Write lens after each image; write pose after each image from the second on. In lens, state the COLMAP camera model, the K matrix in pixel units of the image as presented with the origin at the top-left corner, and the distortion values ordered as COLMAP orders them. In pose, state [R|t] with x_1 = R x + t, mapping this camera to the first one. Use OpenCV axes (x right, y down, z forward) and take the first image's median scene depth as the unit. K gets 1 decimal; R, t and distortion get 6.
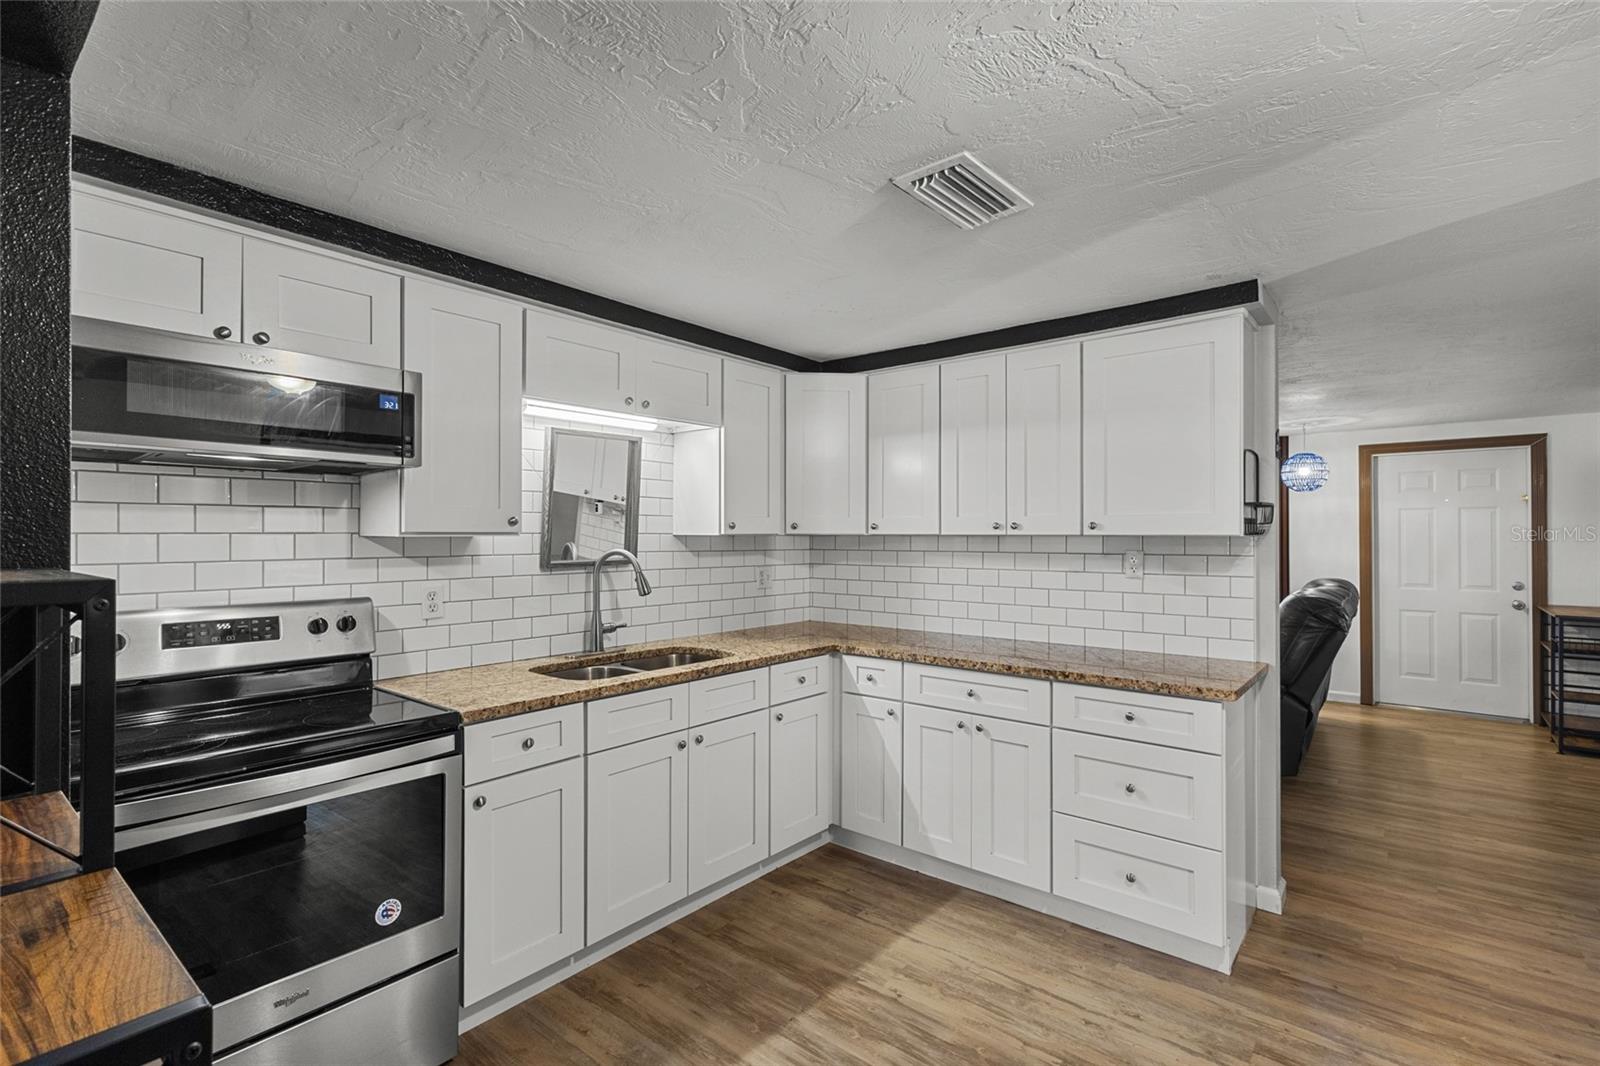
lens RADIAL K [[741.9, 0, 791.6], [0, 741.9, 531.1], [0, 0, 1]] dist [0.002308, 0.002762]
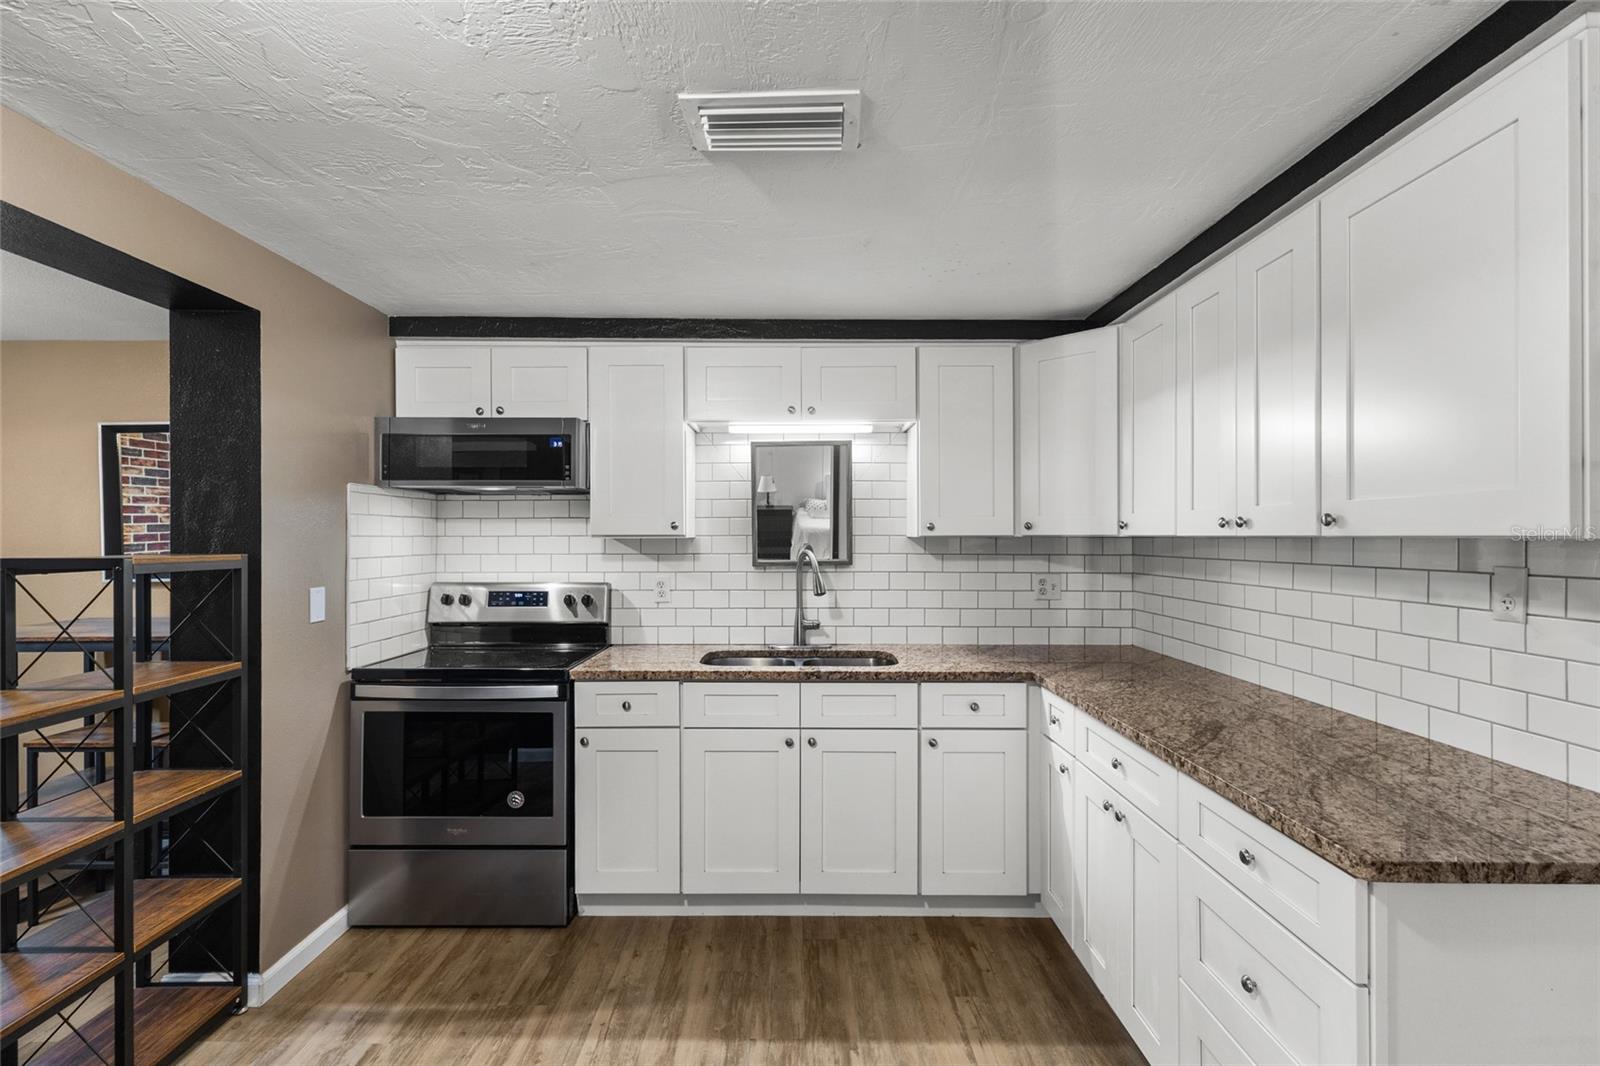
lens RADIAL K [[741.9, 0, 792.5], [0, 741.9, 534.2], [0, 0, 1]] dist [0.002308, 0.002762]
pose [[0.638799, -0.003066, -0.769367, 0.596116], [0.005028, 0.999987, 0.000189, 0.001017], [0.769357, -0.003990, 0.638807, 0.327702]]
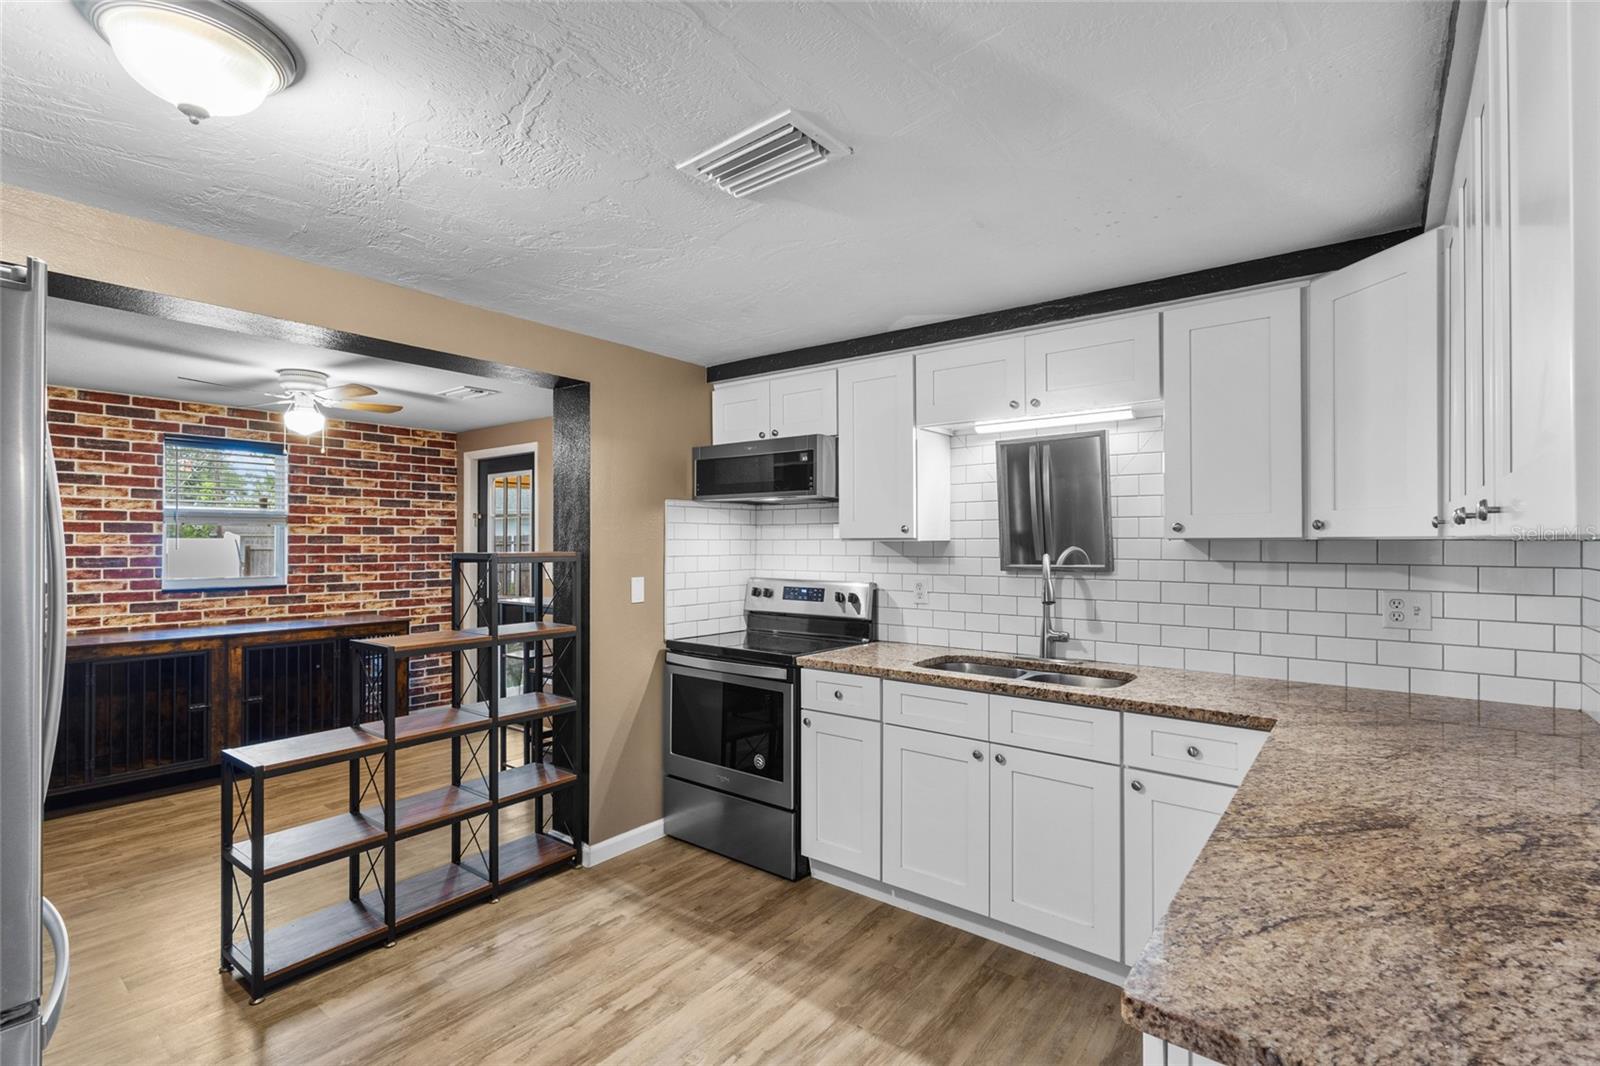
lens RADIAL K [[741.9, 0, 795.6], [0, 741.9, 537.0], [0, 0, 1]] dist [0.002308, 0.002762]
pose [[0.026482, -0.005119, -0.999636, 0.764797], [0.006177, 0.999969, -0.004957, 0.004267], [0.999630, -0.006044, 0.026513, 0.685202]]
